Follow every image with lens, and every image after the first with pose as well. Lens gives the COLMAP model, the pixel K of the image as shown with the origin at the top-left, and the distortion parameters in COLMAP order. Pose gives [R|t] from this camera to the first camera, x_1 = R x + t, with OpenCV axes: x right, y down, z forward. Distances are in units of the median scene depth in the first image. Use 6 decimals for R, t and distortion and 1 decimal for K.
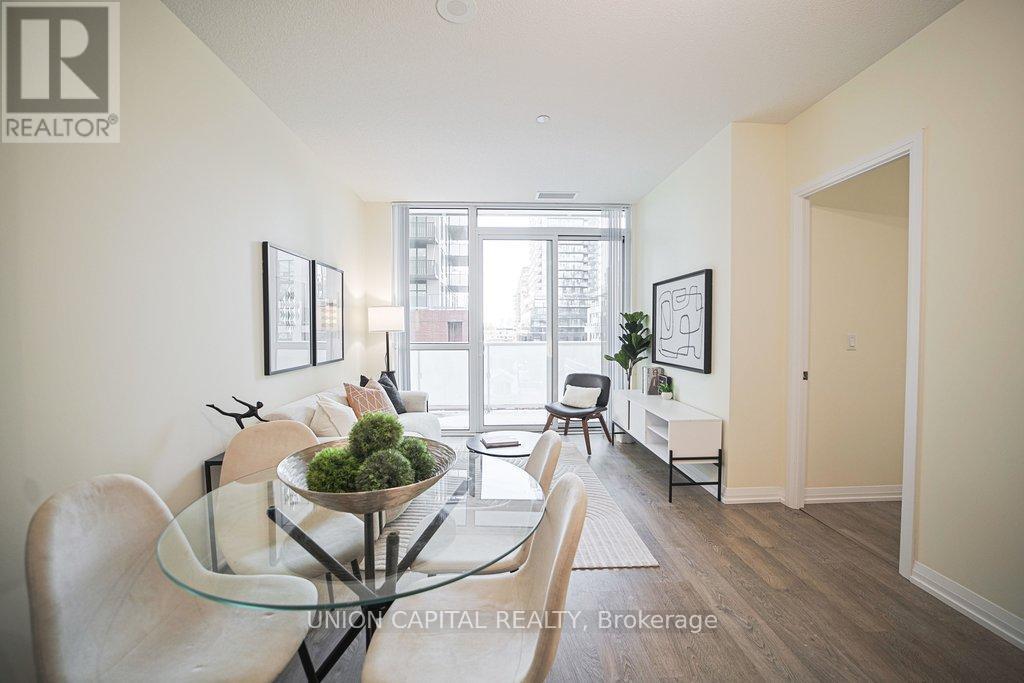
lens RADIAL K [[429.9, 0, 512.0], [0, 429.9, 341.5], [0, 0, 1]] dist [-0.017578, 0.000095]
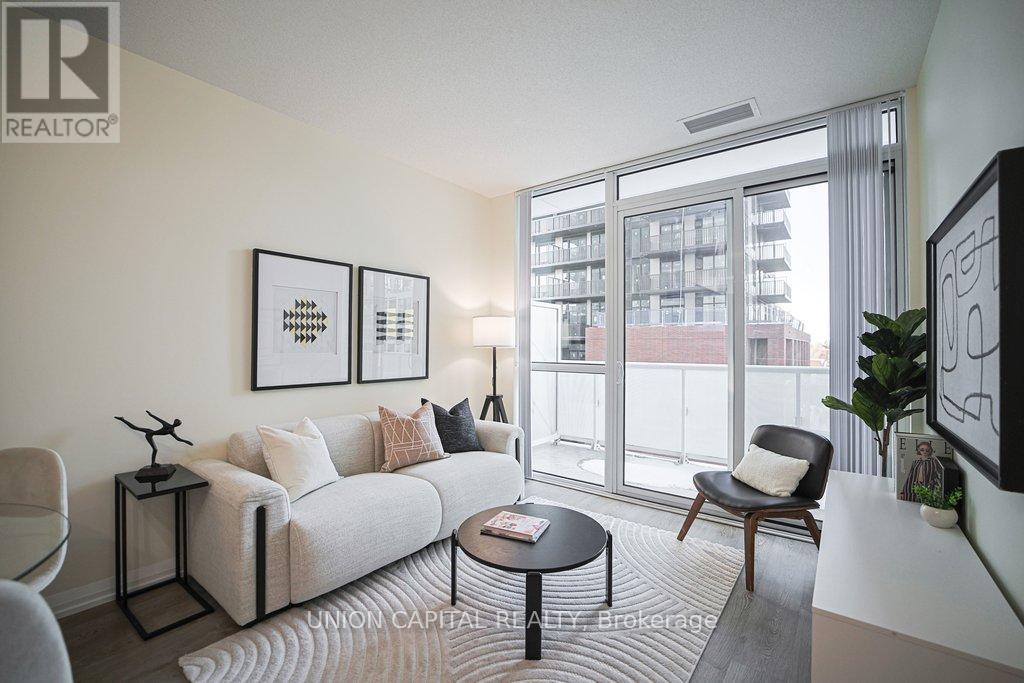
lens RADIAL K [[429.9, 0, 512.0], [0, 429.9, 341.5], [0, 0, 1]] dist [-0.017578, 0.000095]
pose [[0.757004, 0.000377, -0.653410, 0.276983], [-0.027198, 0.999151, -0.030933, -0.008425], [0.652844, 0.041188, 0.756372, 0.393110]]
